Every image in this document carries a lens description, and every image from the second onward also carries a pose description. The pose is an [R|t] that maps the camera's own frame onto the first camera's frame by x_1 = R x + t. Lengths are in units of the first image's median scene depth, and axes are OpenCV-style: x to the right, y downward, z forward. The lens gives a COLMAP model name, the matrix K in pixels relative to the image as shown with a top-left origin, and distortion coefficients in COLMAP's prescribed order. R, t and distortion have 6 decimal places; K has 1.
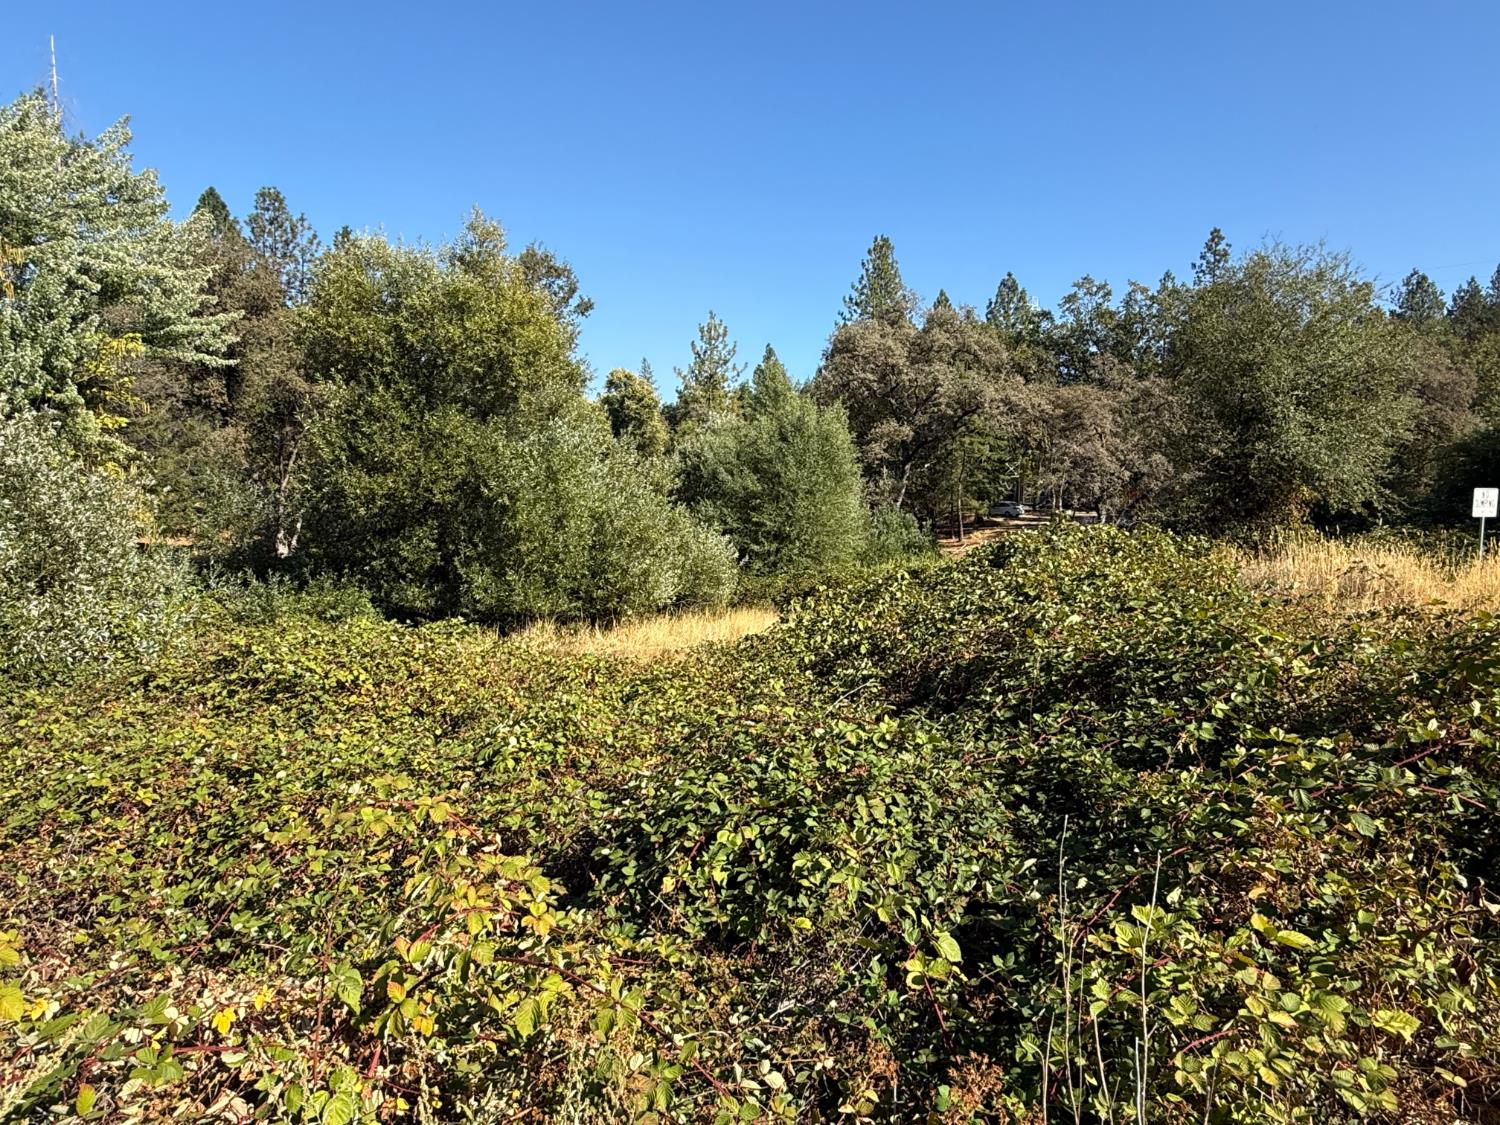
lens RADIAL K [[874.5, 0, 750.2], [0, 874.5, 562.1], [0, 0, 1]] dist [-0.000634, -0.000325]
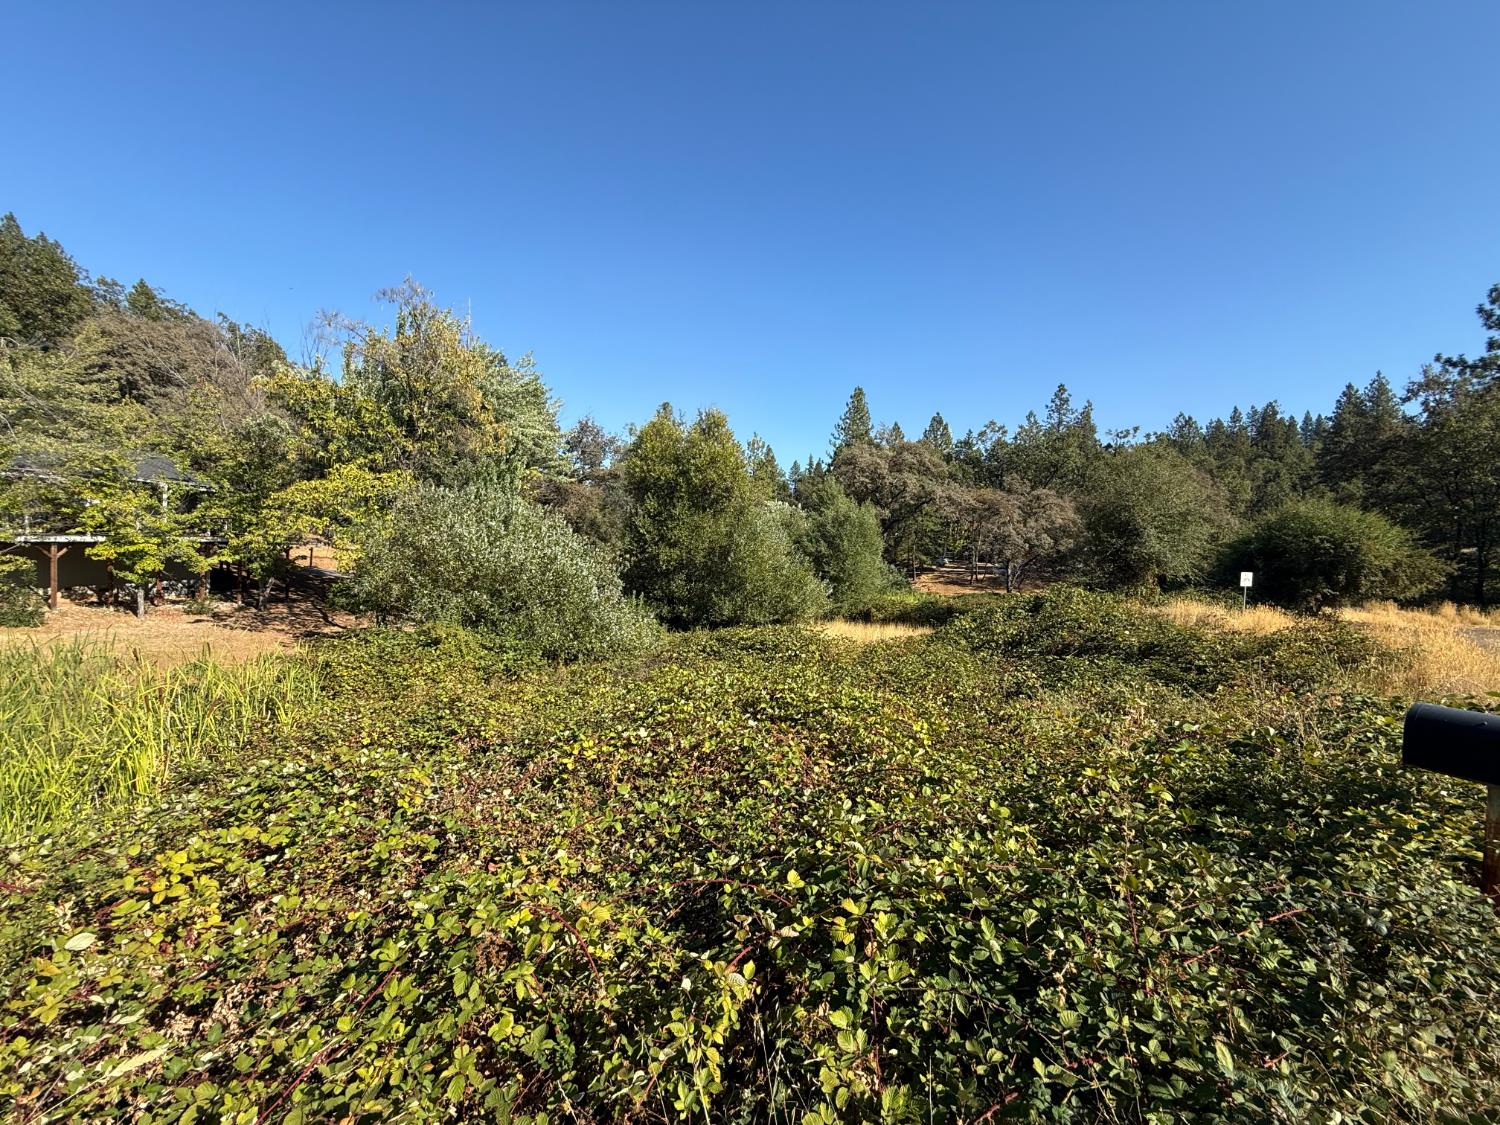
lens RADIAL K [[593.7, 0, 749.7], [0, 593.7, 564.3], [0, 0, 1]] dist [-0.002489, 0.000451]
pose [[0.999478, 0.023145, 0.022532, -0.100589], [-0.022298, 0.999063, -0.037106, -0.007392], [-0.023370, 0.036584, 0.999057, -0.102501]]
